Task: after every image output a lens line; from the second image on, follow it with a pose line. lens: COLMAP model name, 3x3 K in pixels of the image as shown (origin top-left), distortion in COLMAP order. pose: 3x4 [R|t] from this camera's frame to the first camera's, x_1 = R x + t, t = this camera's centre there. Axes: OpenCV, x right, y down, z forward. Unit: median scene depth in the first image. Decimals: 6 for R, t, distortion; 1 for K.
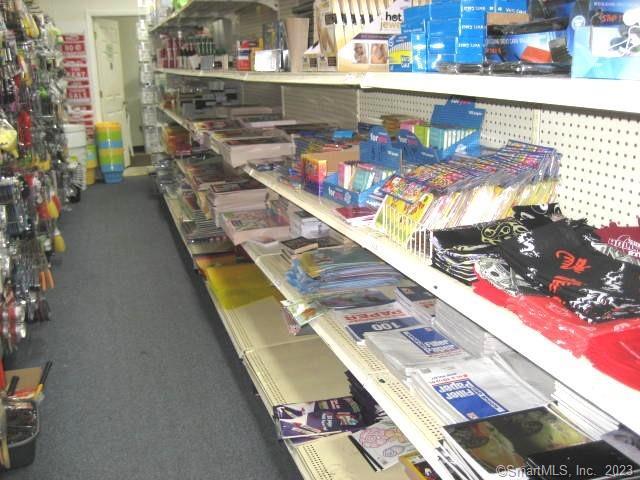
lens RADIAL K [[668.5, 0, 322.2], [0, 668.5, 246.5], [0, 0, 1]] dist [-0.073463, 0.000000]
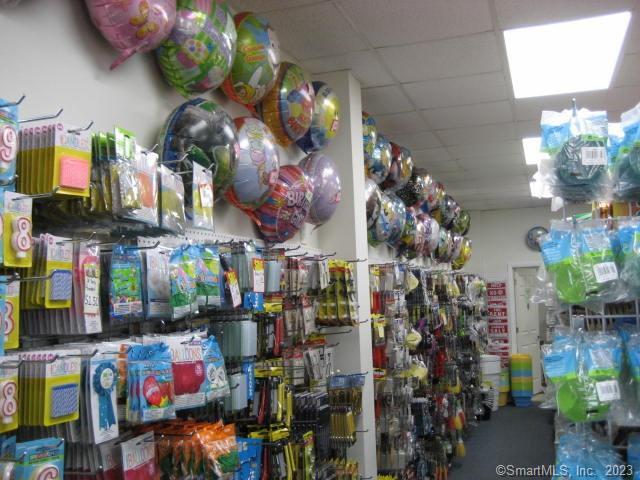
lens RADIAL K [[668.5, 0, 326.5], [0, 668.5, 257.7], [0, 0, 1]] dist [-0.073463, 0.000000]
pose [[0.806460, -0.034757, -0.590266, 0.116863], [-0.149675, 0.953759, -0.260657, 0.009334], [0.572031, 0.298557, 0.763966, -0.177016]]
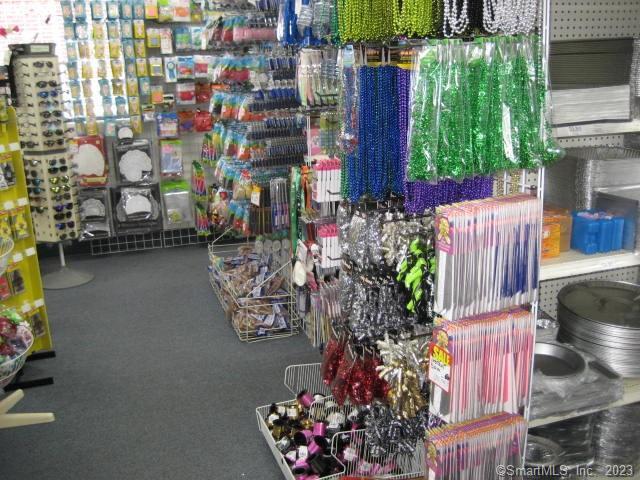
lens RADIAL K [[668.5, 0, 315.7], [0, 668.5, 234.8], [0, 0, 1]] dist [-0.073463, 0.000000]
pose [[-0.037596, 0.287251, -0.957117, 0.727636], [-0.237399, 0.927807, 0.287779, -0.077069], [0.970684, 0.238038, 0.033312, 0.131809]]
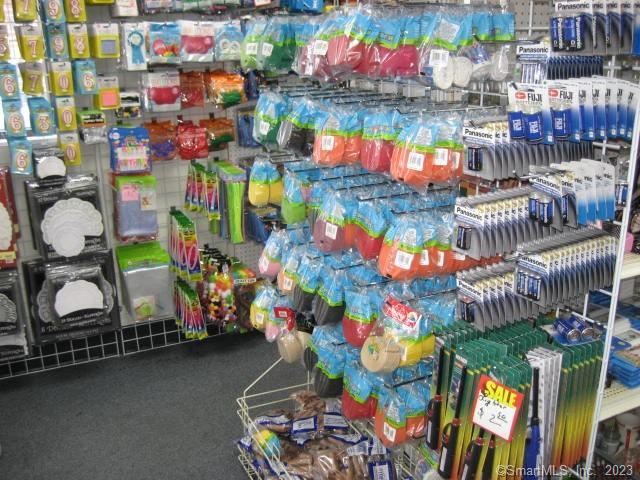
lens RADIAL K [[668.5, 0, 324.0], [0, 668.5, 245.9], [0, 0, 1]] dist [-0.073463, 0.000000]
pose [[0.111371, 0.323166, -0.939766, 0.379973], [-0.259053, 0.922395, 0.286493, -0.027058], [0.959421, 0.211543, 0.186445, 0.010717]]
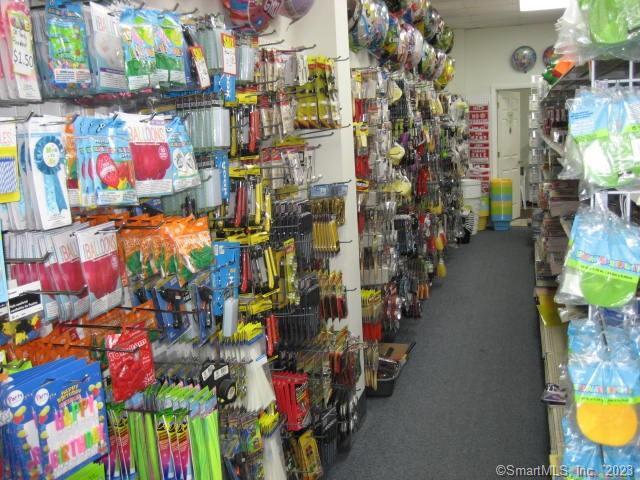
lens RADIAL K [[668.5, 0, 322.4], [0, 668.5, 241.6], [0, 0, 1]] dist [-0.073463, 0.000000]
pose [[0.822960, 0.078983, -0.562583, 0.097564], [-0.128550, 0.990492, -0.048988, 0.023394], [0.553365, 0.112636, 0.825288, -0.149590]]
